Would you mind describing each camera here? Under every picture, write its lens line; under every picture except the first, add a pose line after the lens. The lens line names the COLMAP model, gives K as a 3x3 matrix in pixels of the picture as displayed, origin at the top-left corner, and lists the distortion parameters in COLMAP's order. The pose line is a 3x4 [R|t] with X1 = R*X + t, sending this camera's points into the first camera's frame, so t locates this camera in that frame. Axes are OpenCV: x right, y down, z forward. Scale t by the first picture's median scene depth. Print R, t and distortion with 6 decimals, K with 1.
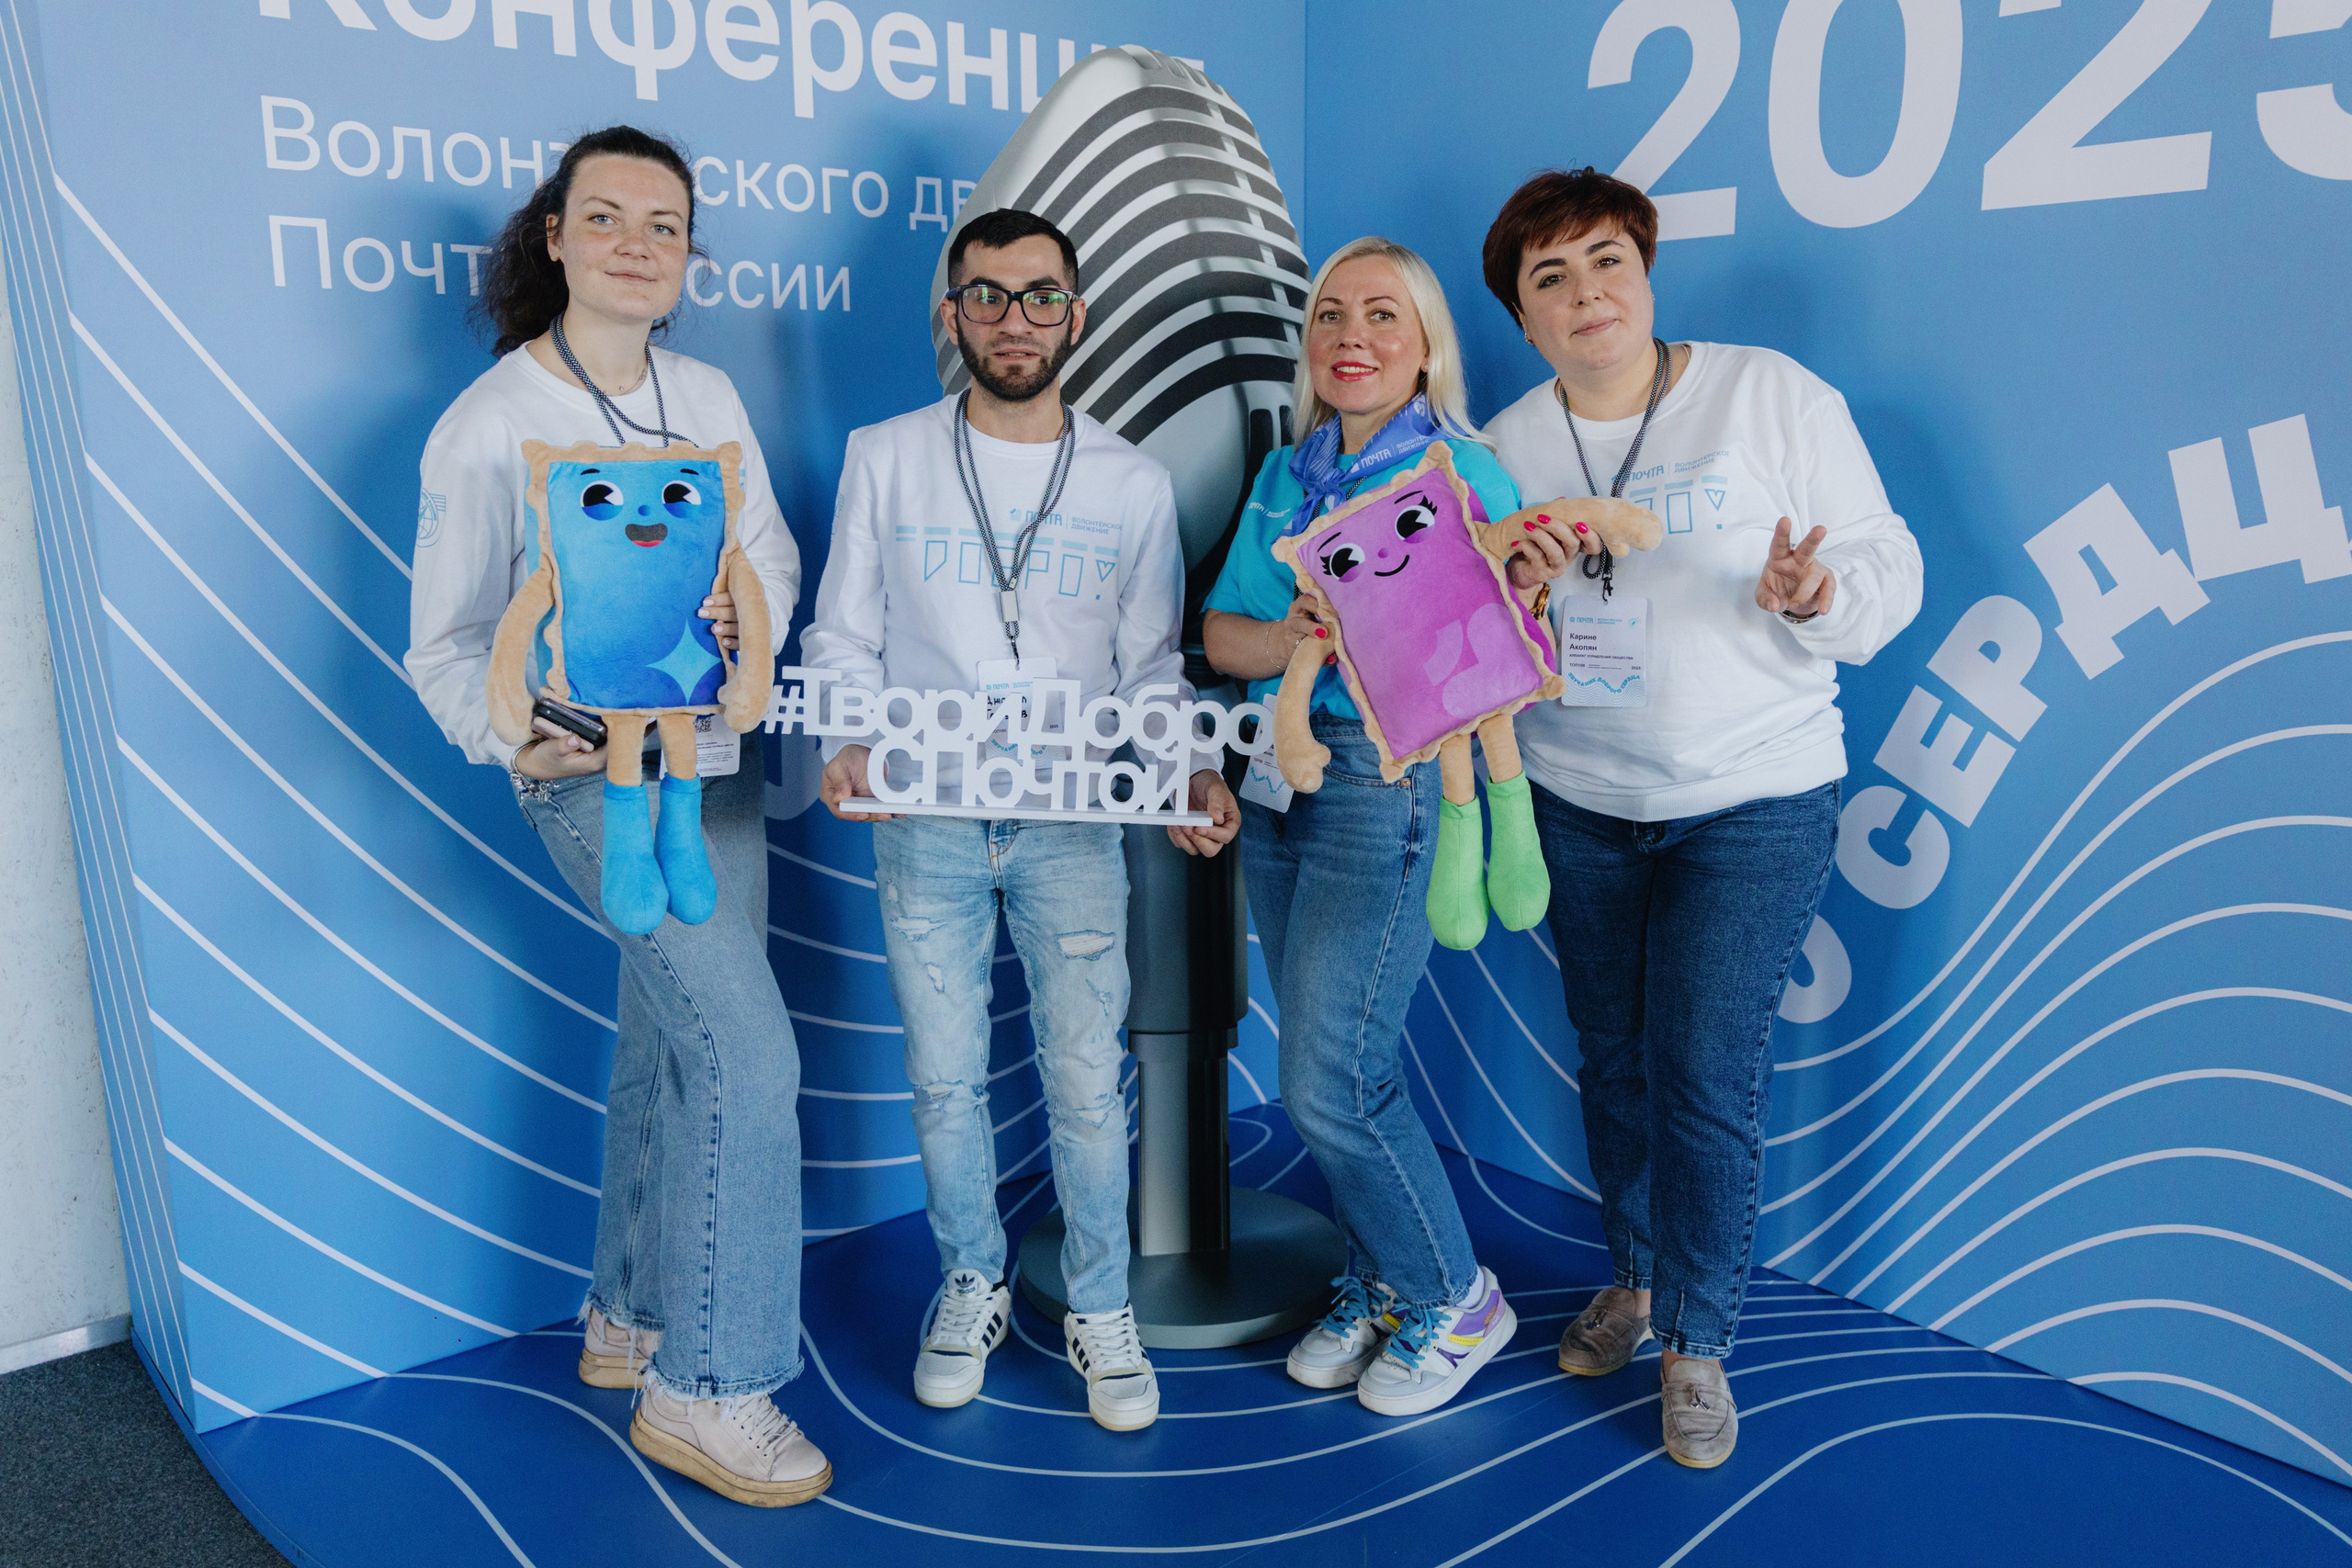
lens RADIAL K [[1939.1, 0, 1168.3], [0, 1939.1, 786.6], [0, 0, 1]] dist [-0.012723, 0.024474]
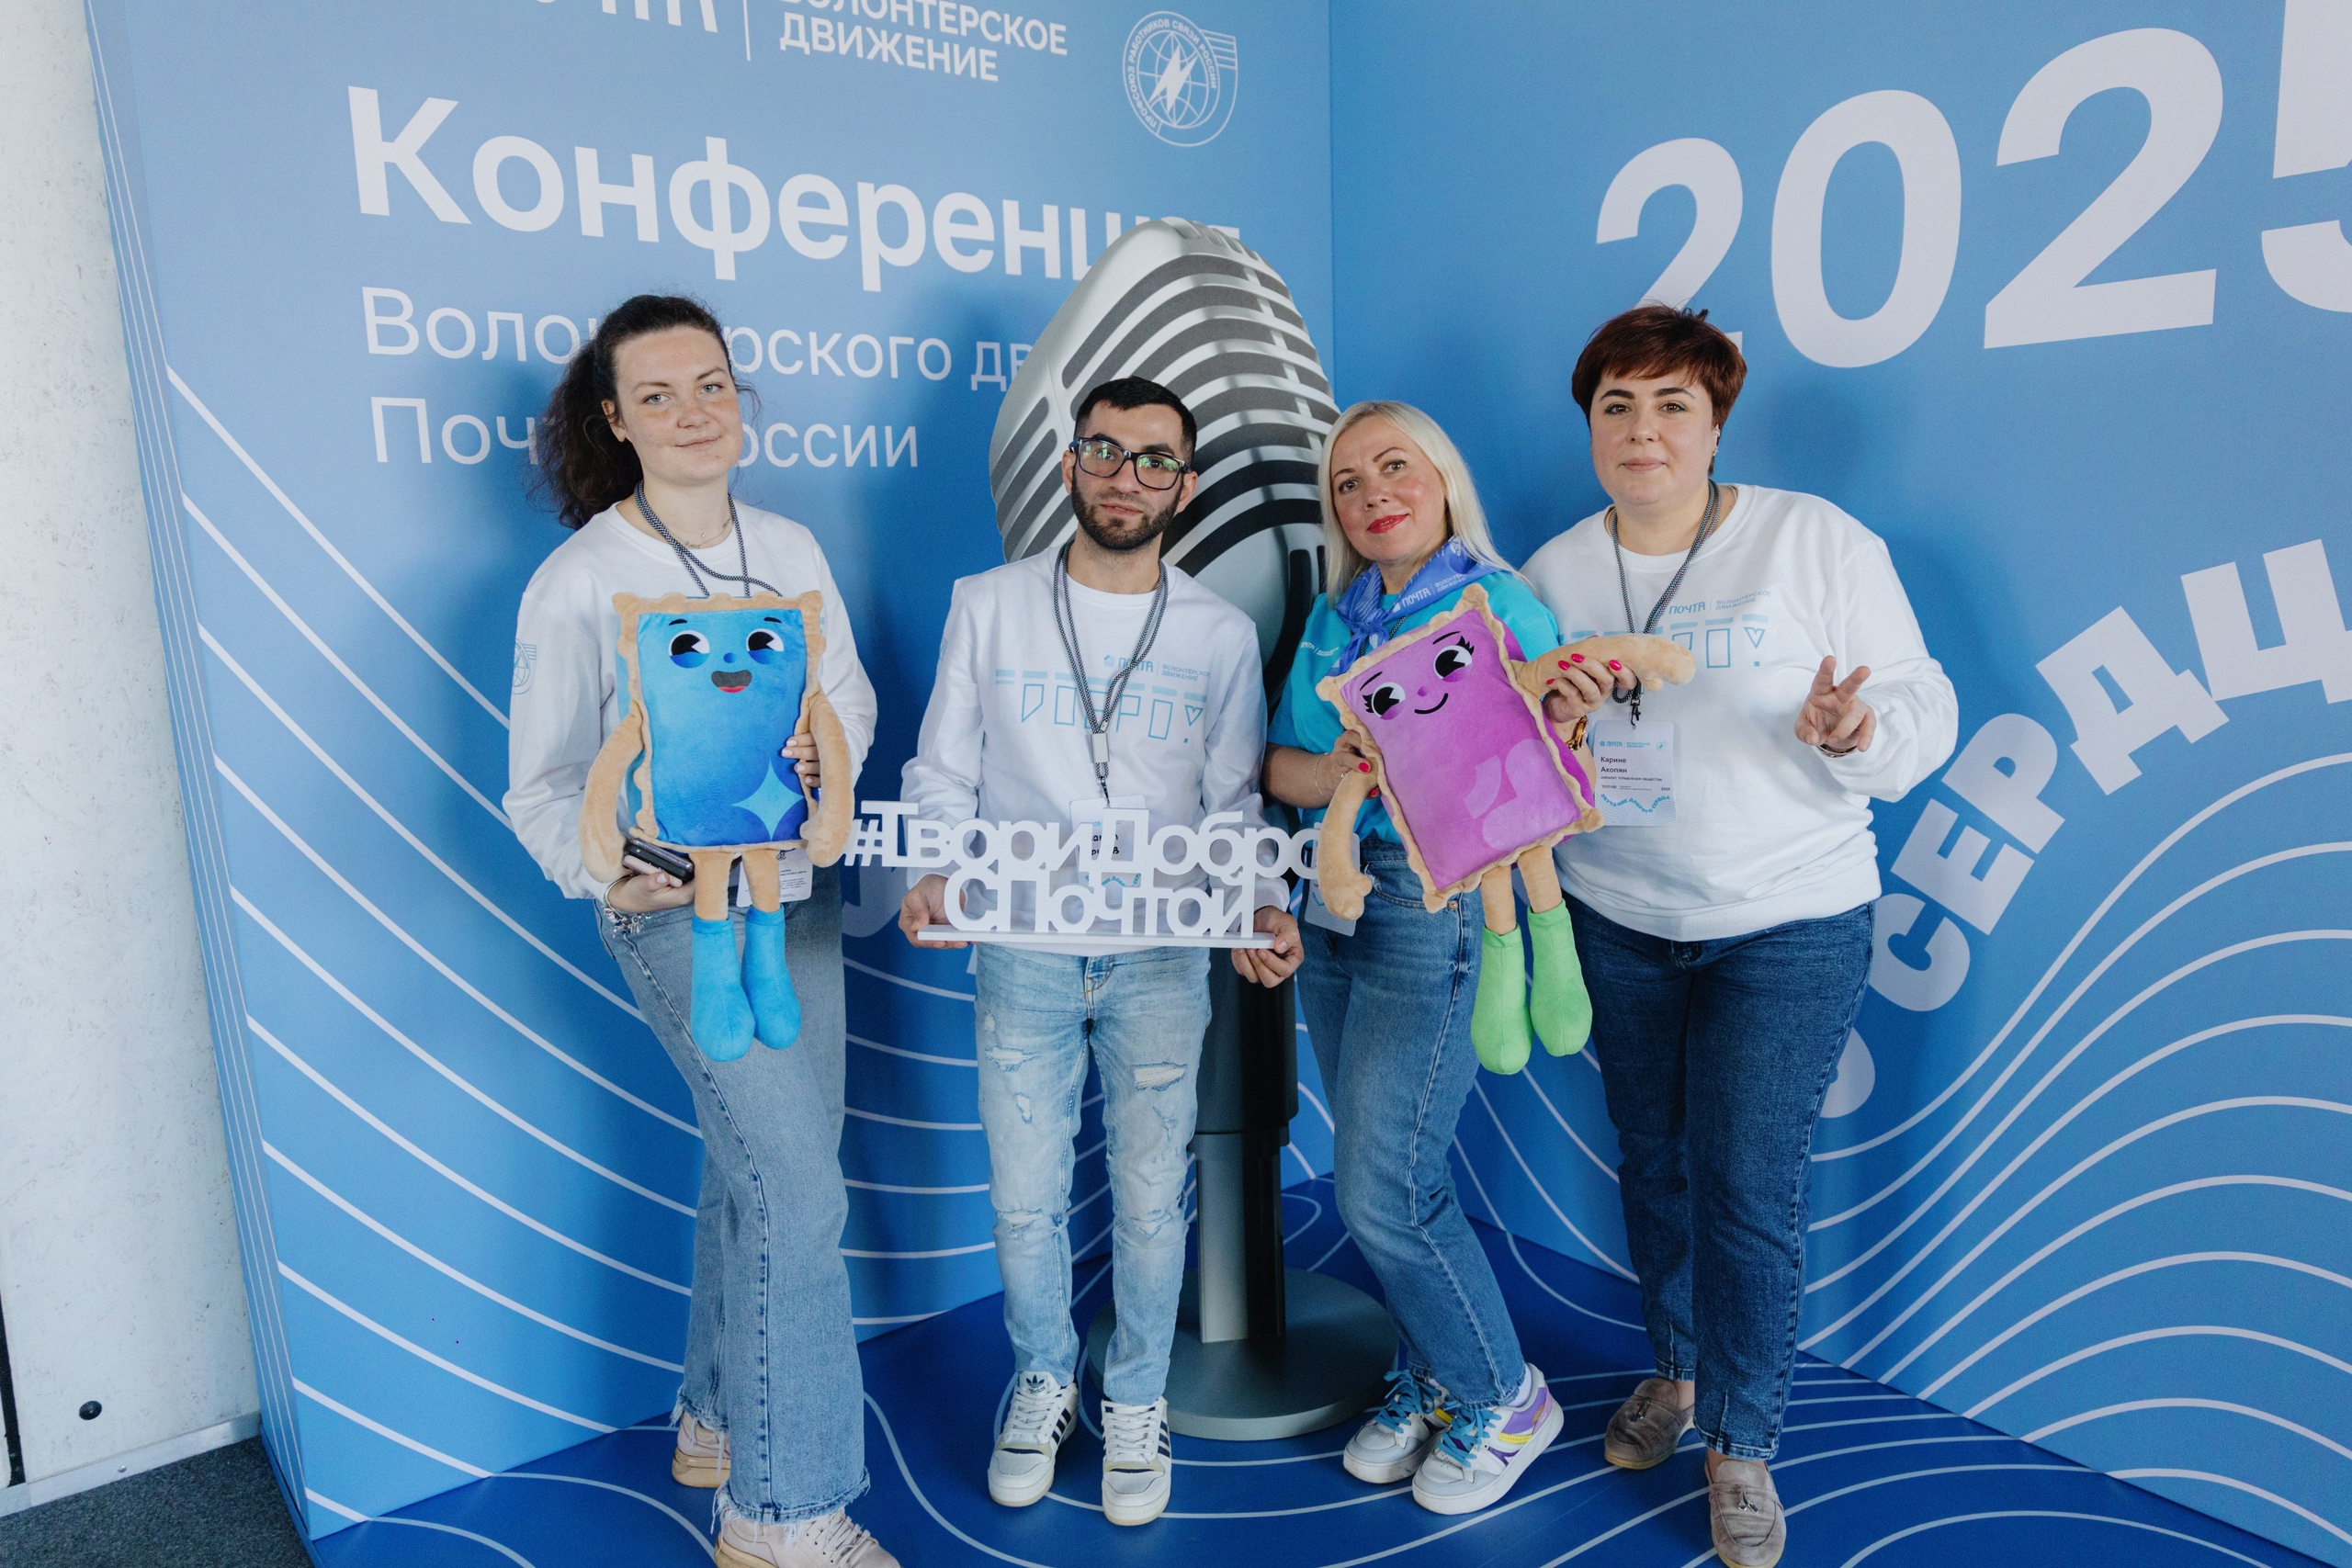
lens RADIAL K [[1651.7, 0, 1166.5], [0, 1651.7, 782.0], [0, 0, 1]] dist [-0.002953, 0.013804]
pose [[0.999396, -0.018722, -0.029285, -0.001369], [0.017731, 0.999272, -0.033766, -0.040650], [0.029896, 0.033226, 0.999001, 0.099722]]
